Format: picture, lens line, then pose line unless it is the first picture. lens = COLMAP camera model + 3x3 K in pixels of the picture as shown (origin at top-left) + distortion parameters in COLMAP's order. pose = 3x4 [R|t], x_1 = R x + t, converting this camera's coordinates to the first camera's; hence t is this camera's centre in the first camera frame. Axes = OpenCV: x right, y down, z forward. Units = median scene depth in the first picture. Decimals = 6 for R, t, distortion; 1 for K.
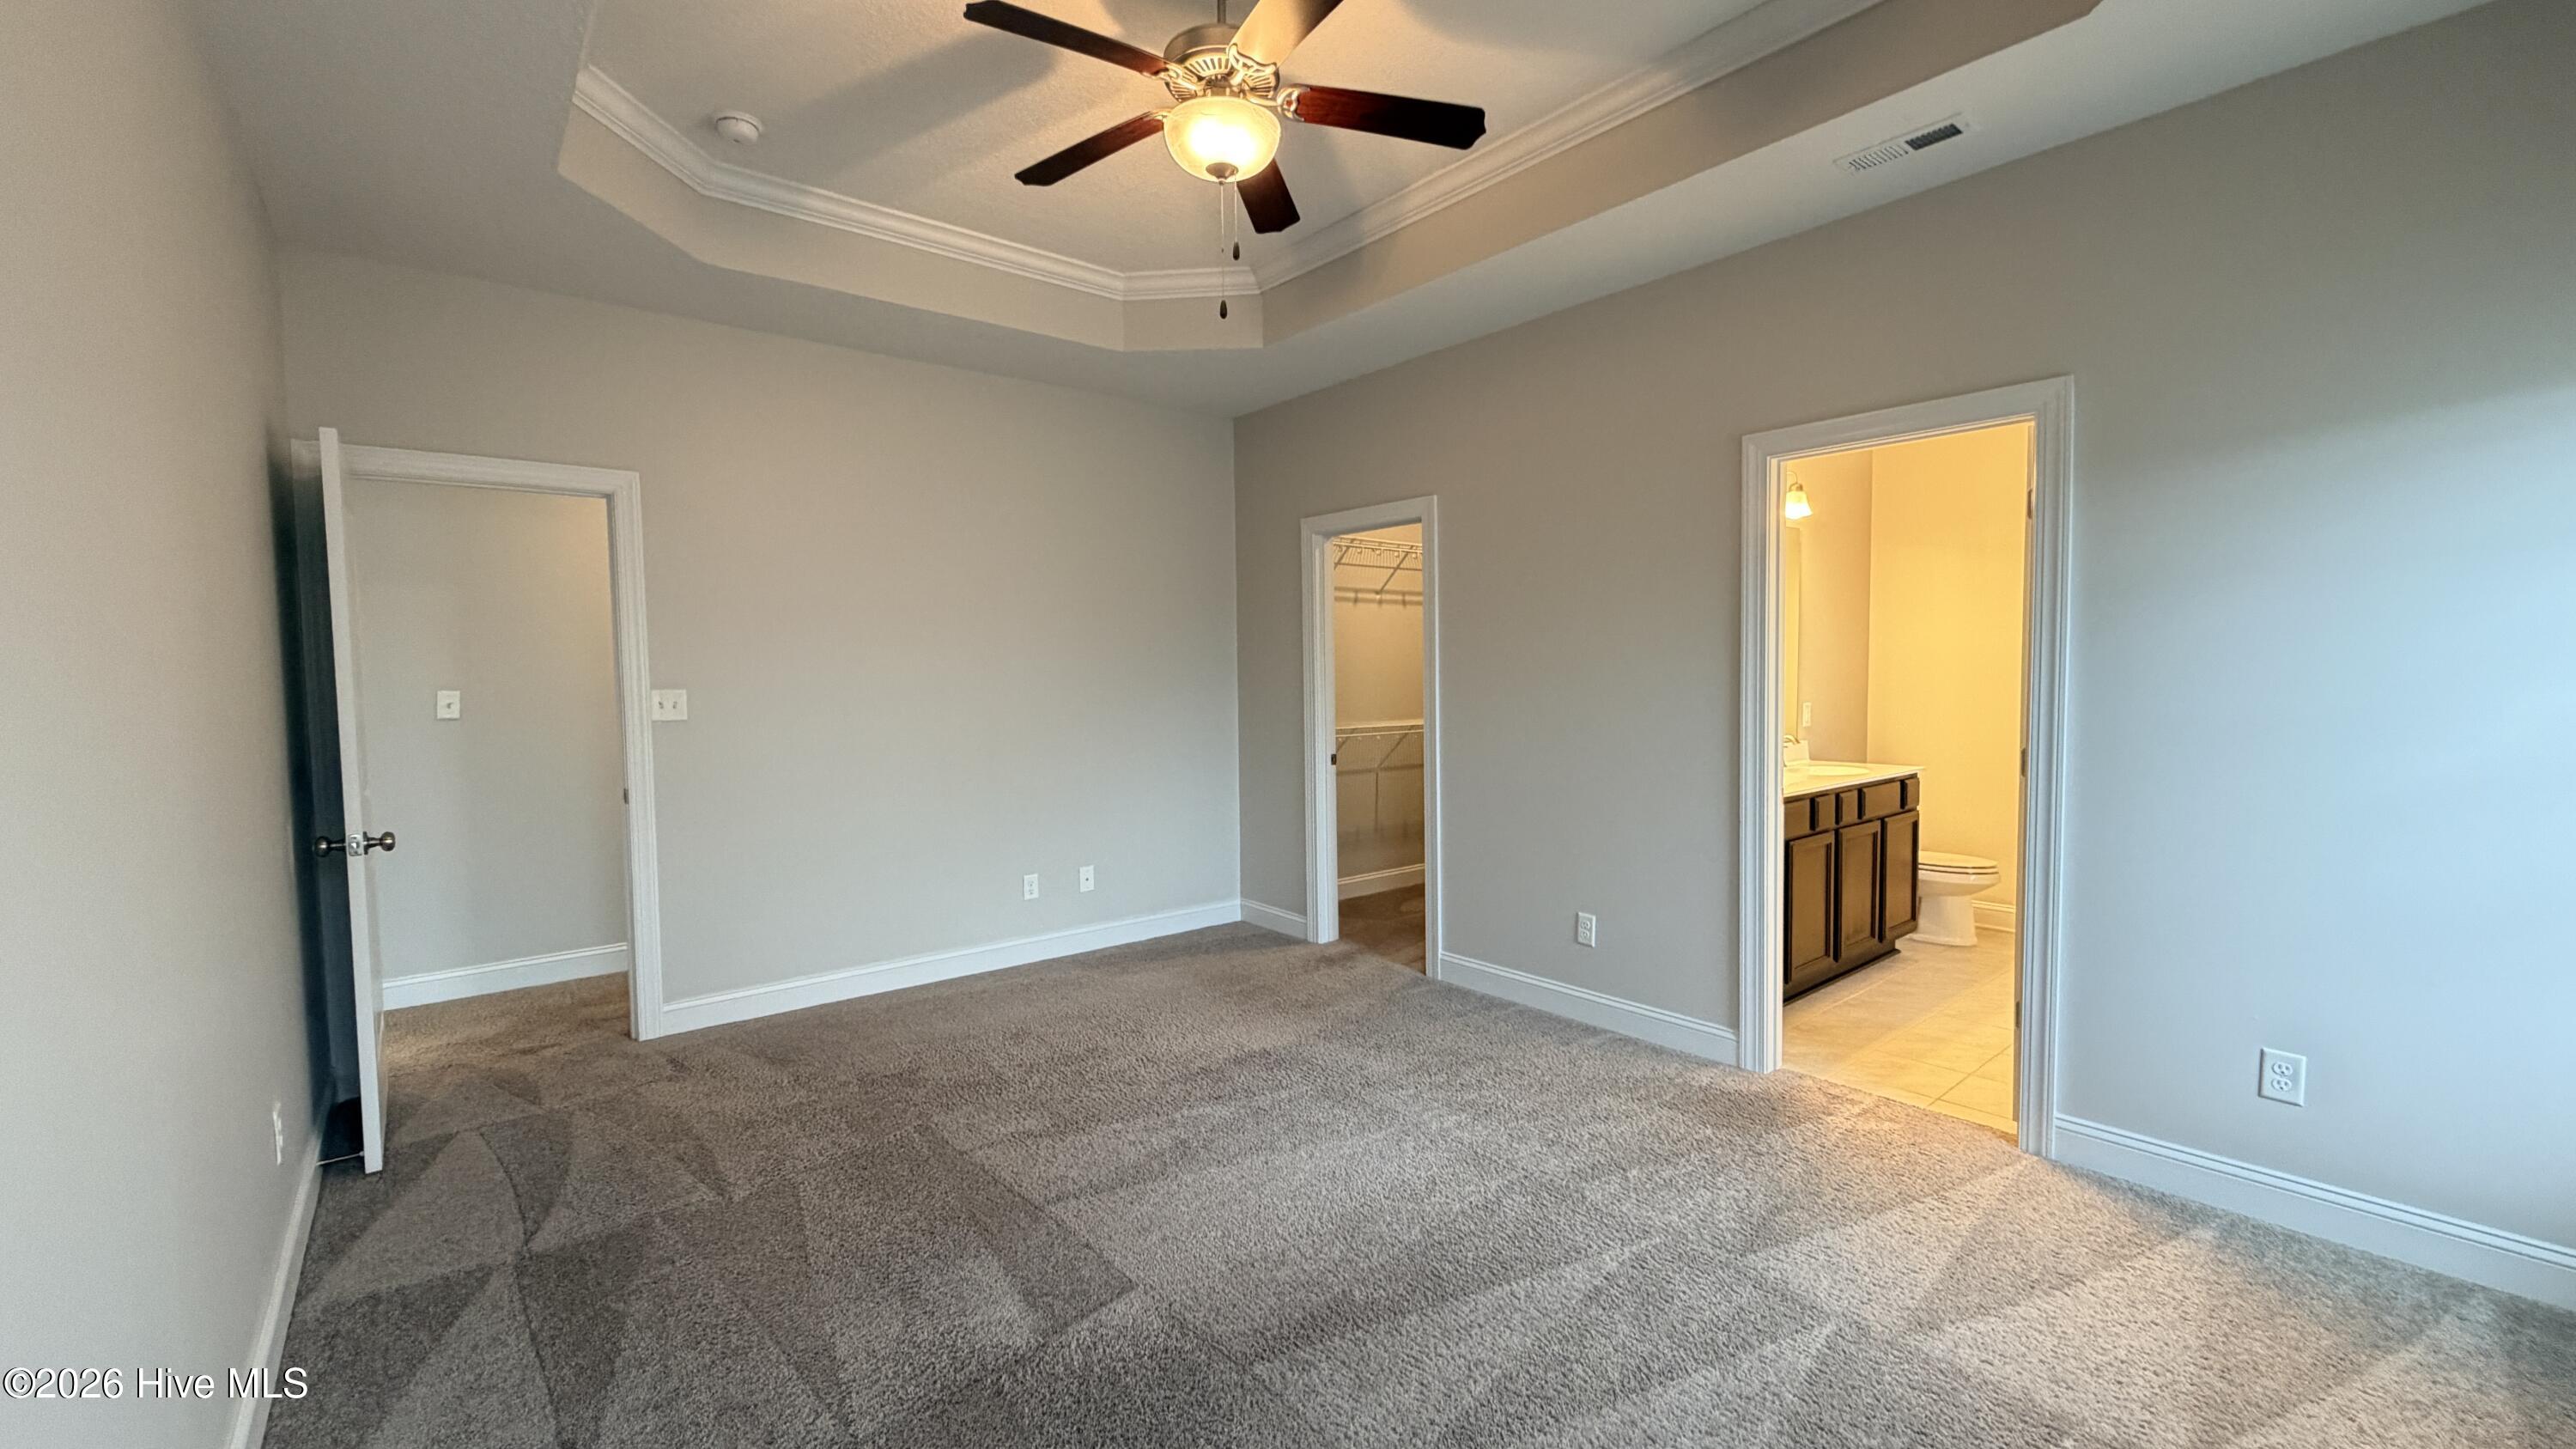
lens RADIAL K [[1036.7, 0, 1288.0], [0, 1036.7, 724.5], [0, 0, 1]] dist [-0.000442, -0.000080]
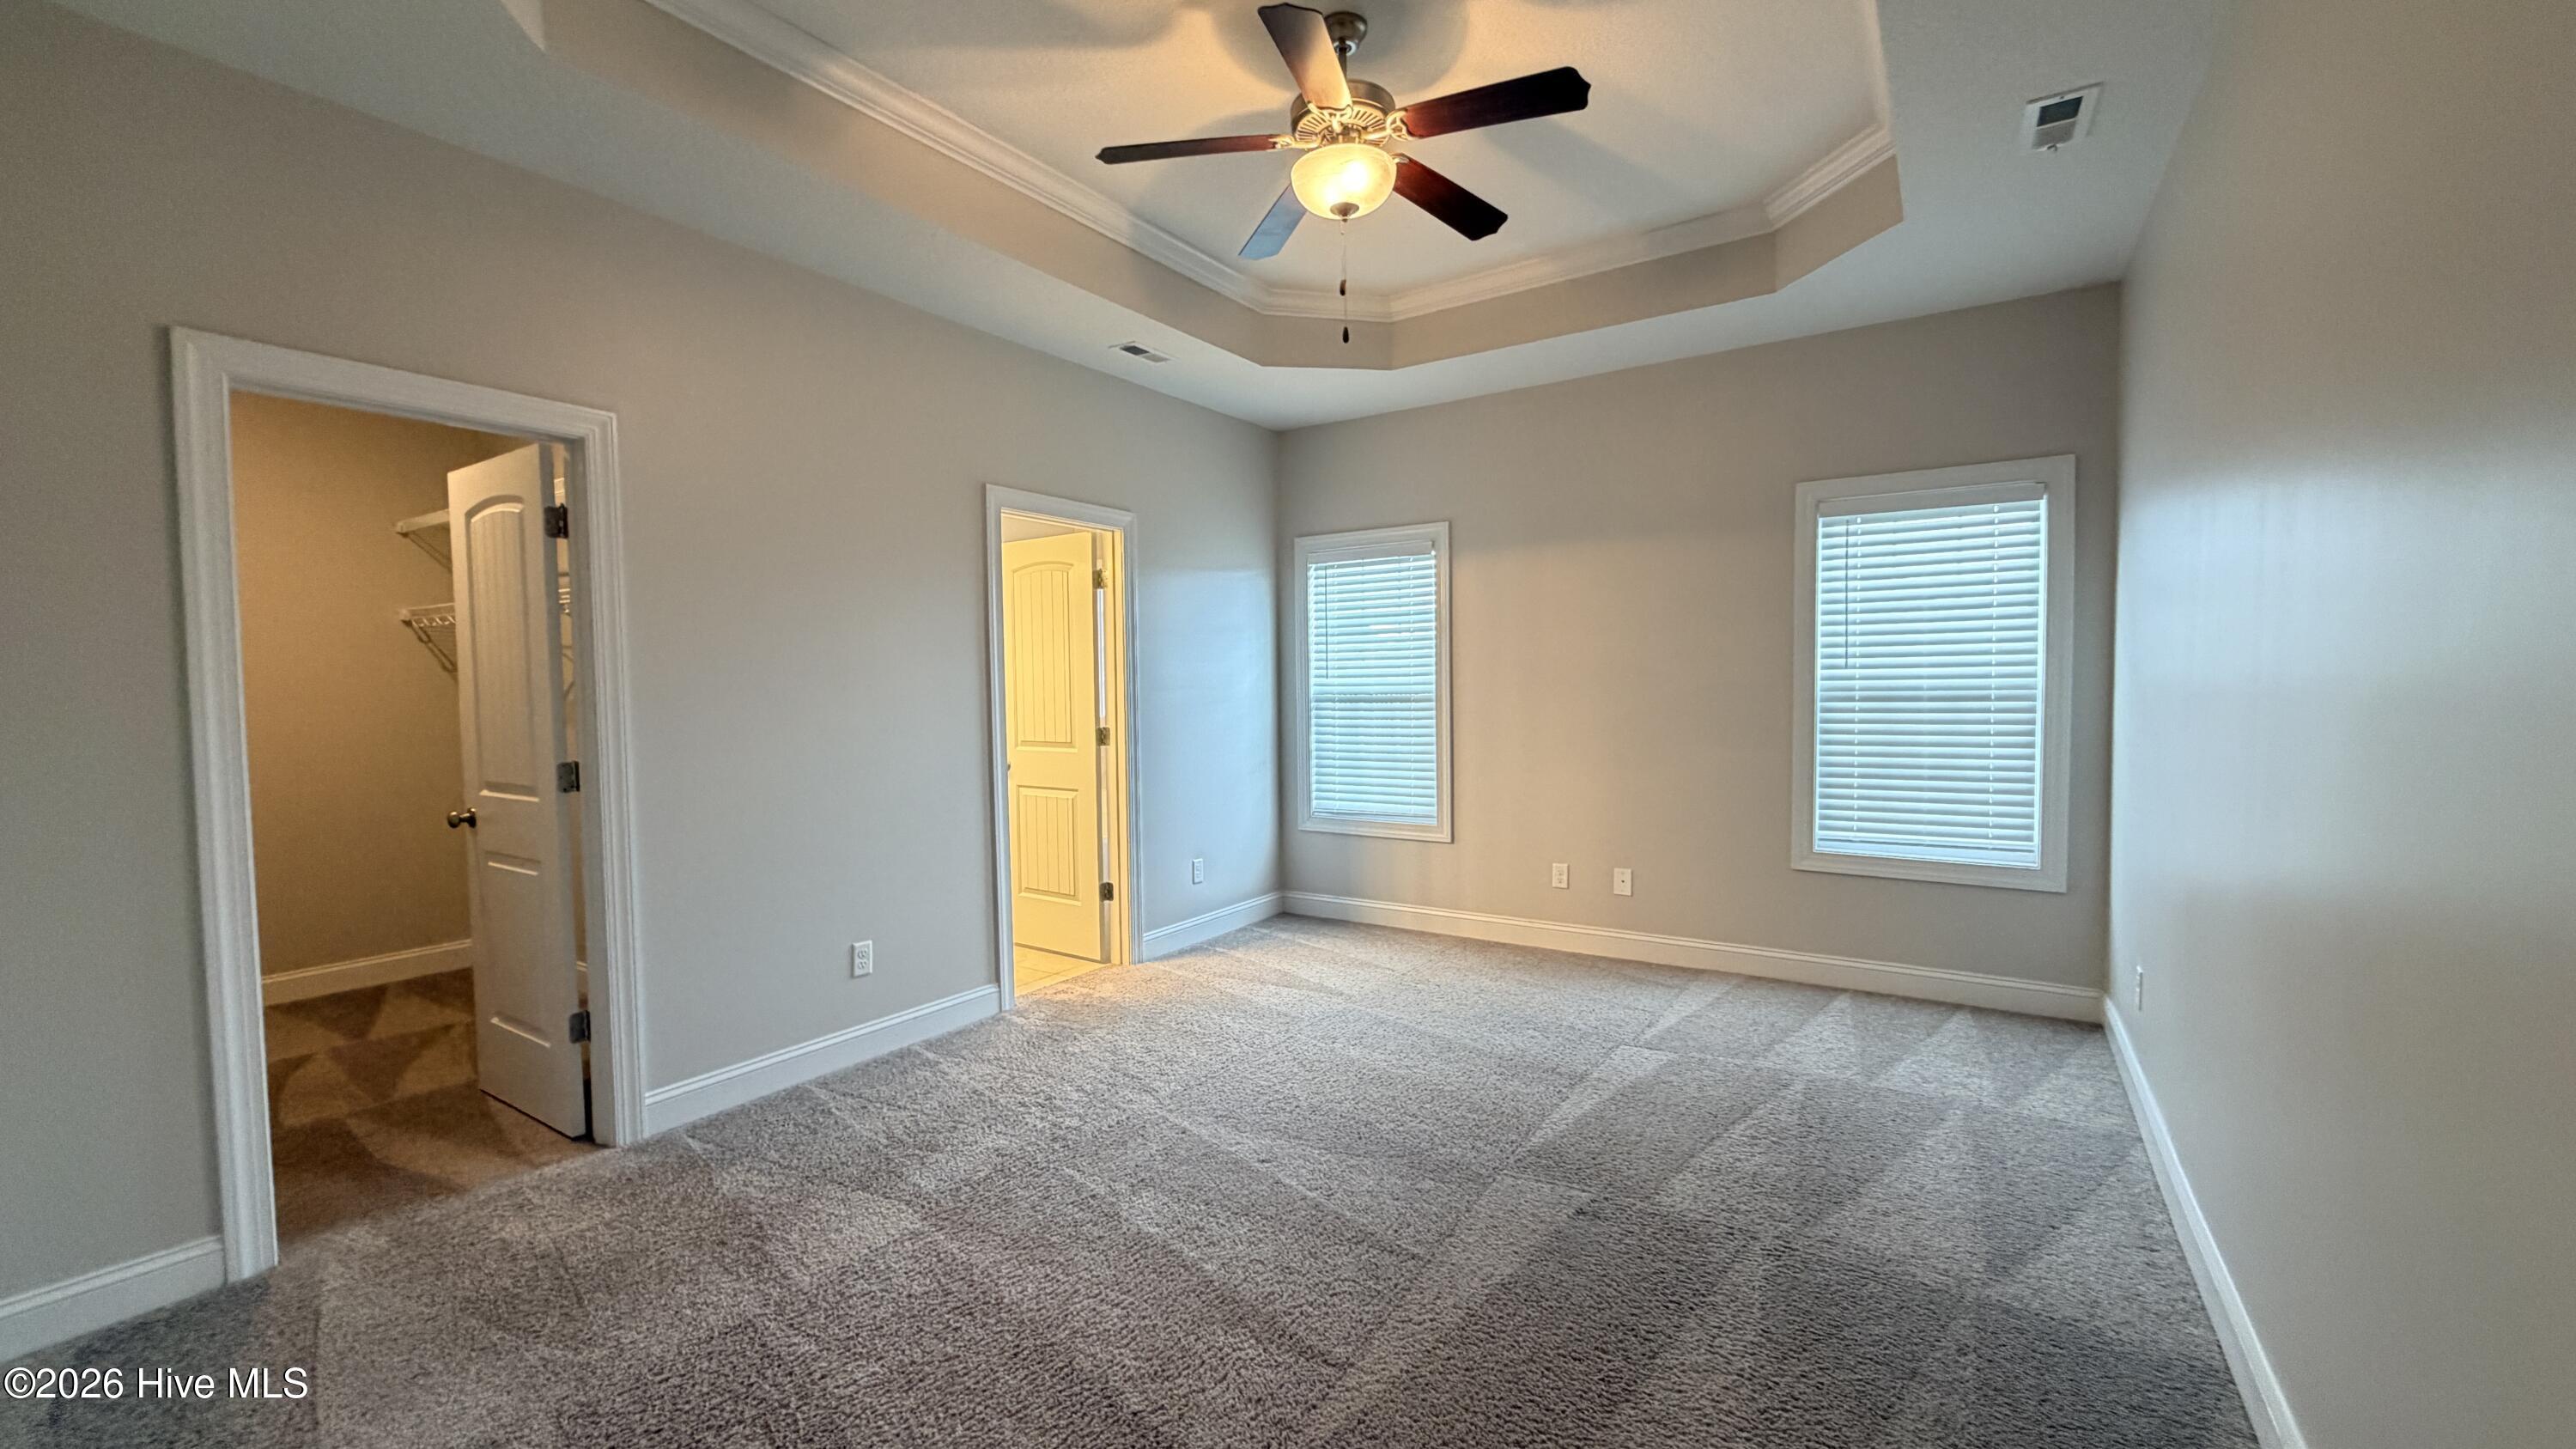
lens RADIAL K [[1036.7, 0, 1288.0], [0, 1036.7, 724.5], [0, 0, 1]] dist [-0.000442, -0.000080]
pose [[-0.298284, -0.019607, 0.954276, -0.705487], [0.063138, 0.997194, 0.040224, -0.022869], [-0.952387, 0.072249, -0.296209, 0.905147]]
